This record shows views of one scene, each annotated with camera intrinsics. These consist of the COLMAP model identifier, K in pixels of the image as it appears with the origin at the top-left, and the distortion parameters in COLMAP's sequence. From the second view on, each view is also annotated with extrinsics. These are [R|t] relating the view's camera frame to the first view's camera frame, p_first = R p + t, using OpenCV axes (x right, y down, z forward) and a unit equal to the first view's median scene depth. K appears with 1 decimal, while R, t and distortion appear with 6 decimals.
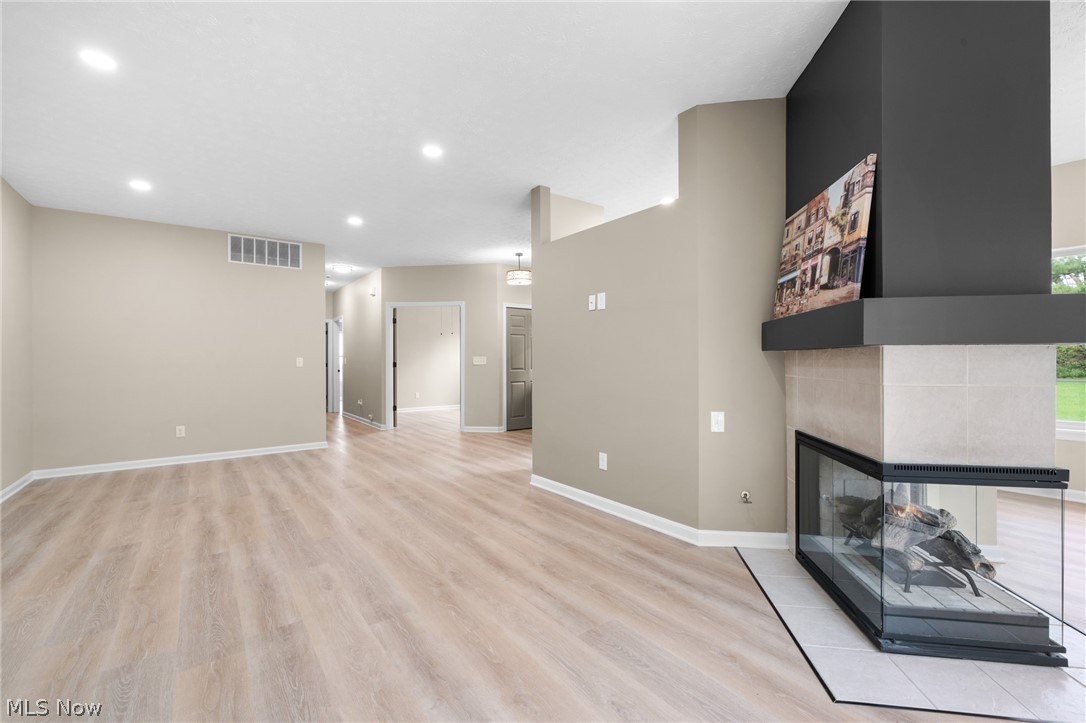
lens RADIAL K [[462.7, 0, 544.7], [0, 462.7, 361.5], [0, 0, 1]] dist [-0.000502, -0.000380]
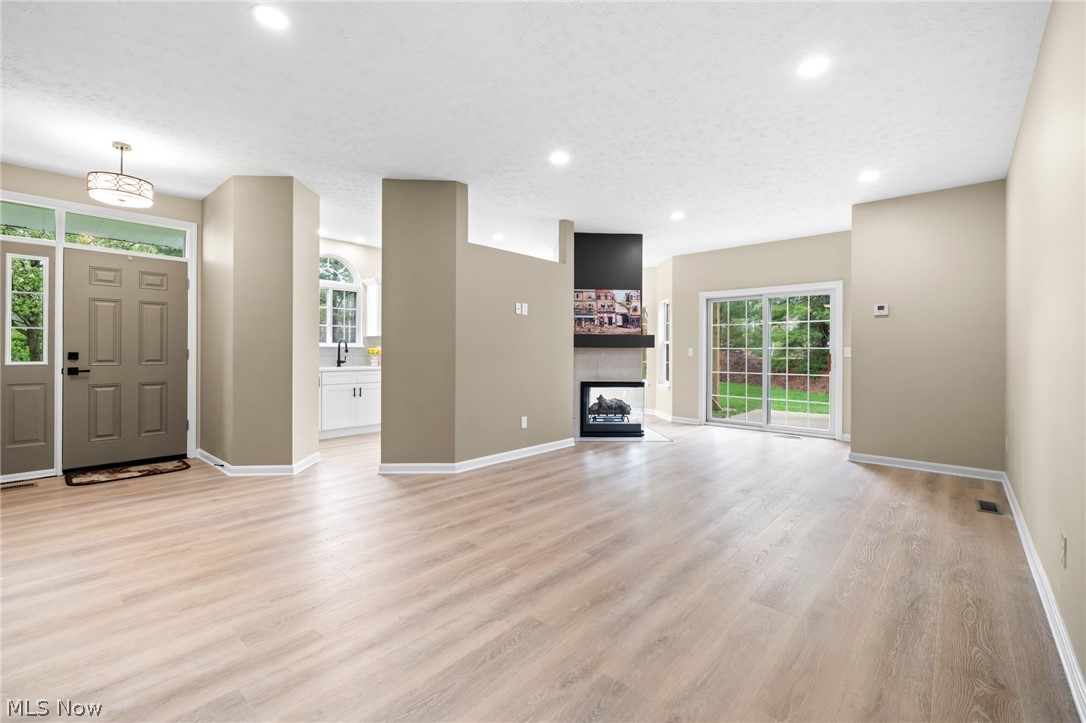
lens RADIAL K [[462.7, 0, 540.1], [0, 462.7, 350.9], [0, 0, 1]] dist [-0.000502, -0.000380]
pose [[-0.191256, 0.005477, 0.981525, -1.302771], [-0.001607, 0.999981, -0.005893, 0.005510], [-0.981539, -0.002704, -0.191244, 1.252909]]
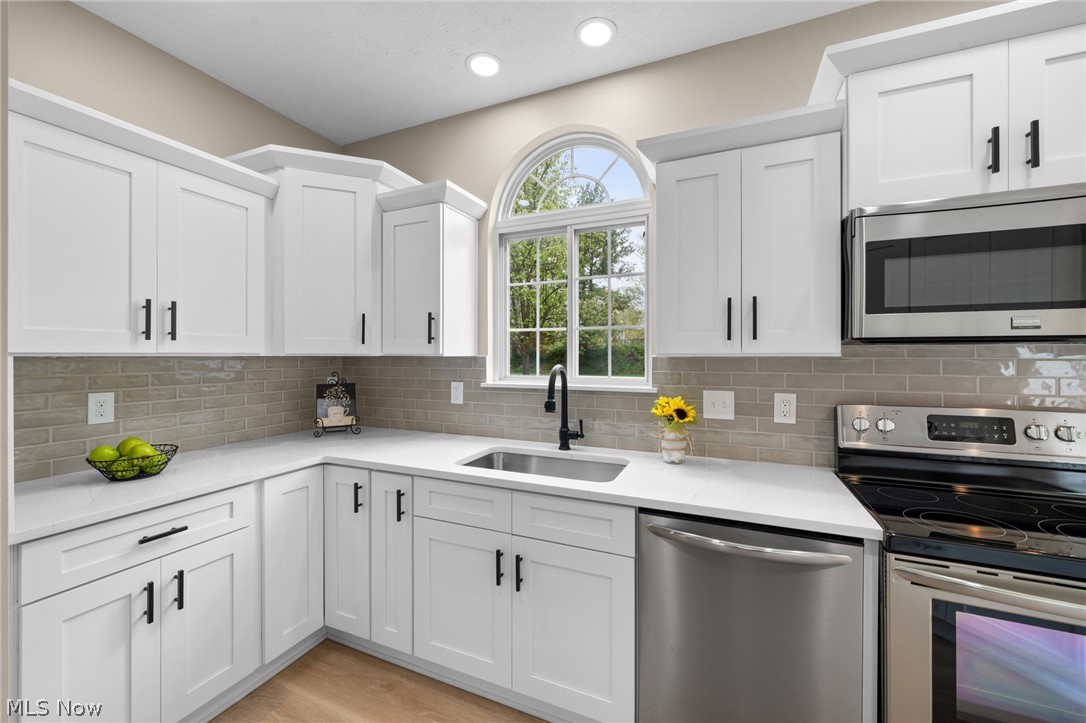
lens RADIAL K [[428.5, 0, 538.9], [0, 428.5, 353.9], [0, 0, 1]] dist [-0.005599, 0.001806]
pose [[0.874323, 0.005109, 0.485317, 0.405835], [-0.003513, 0.999985, -0.004197, -0.069380], [-0.485331, 0.001965, 0.874328, 1.194813]]
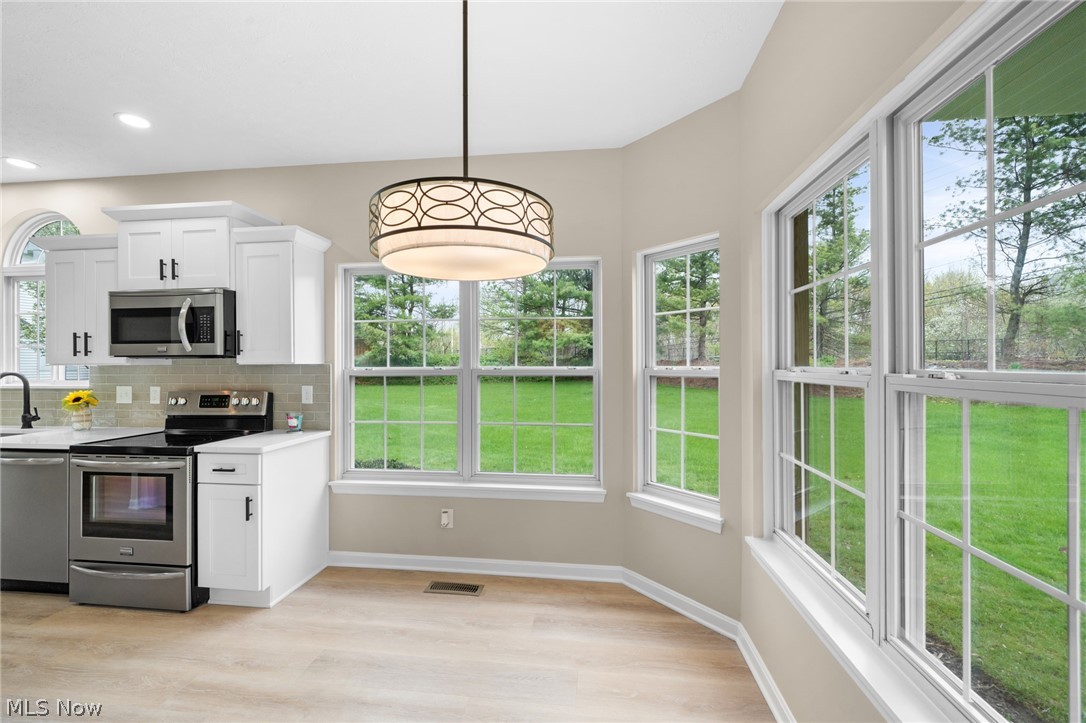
lens RADIAL K [[462.7, 0, 545.7], [0, 462.7, 362.6], [0, 0, 1]] dist [-0.000502, -0.000380]
pose [[0.692734, 0.007052, 0.721159, 0.782075], [0.000540, 0.999947, -0.010298, -0.064539], [-0.721193, 0.007523, 0.692693, 0.255468]]
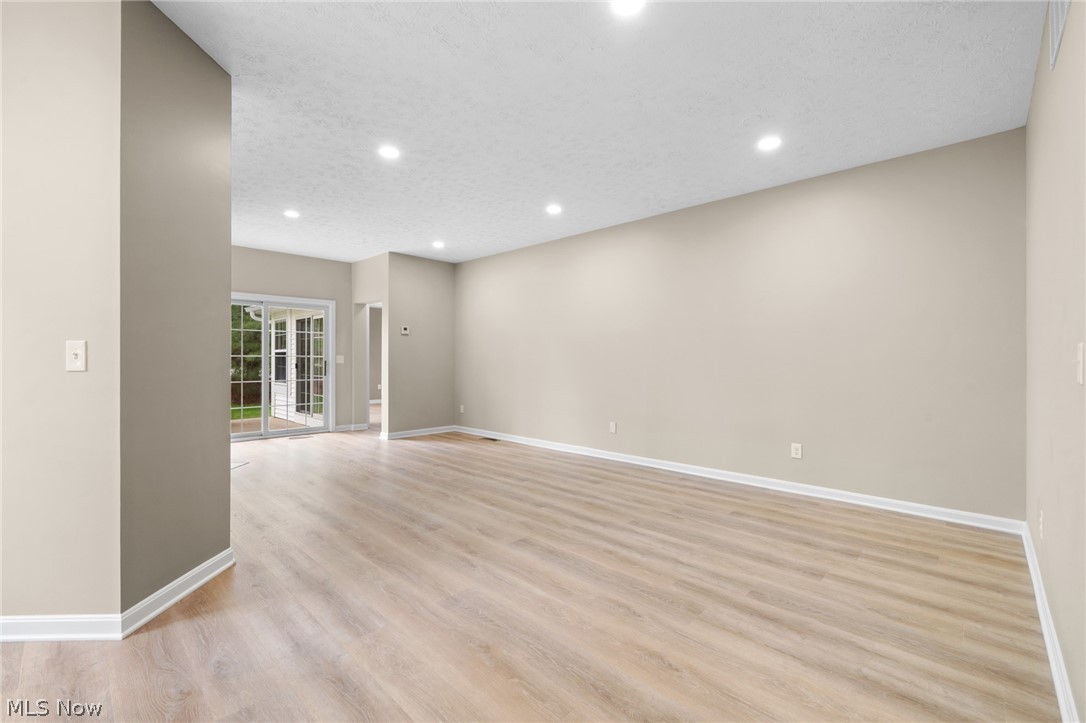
lens RADIAL K [[462.7, 0, 540.4], [0, 462.7, 361.4], [0, 0, 1]] dist [-0.000502, -0.000380]
pose [[-0.987796, 0.003577, -0.155710, -0.412288], [0.002765, 0.999981, 0.005434, -0.002087], [0.155727, 0.004937, -0.987788, 2.055531]]
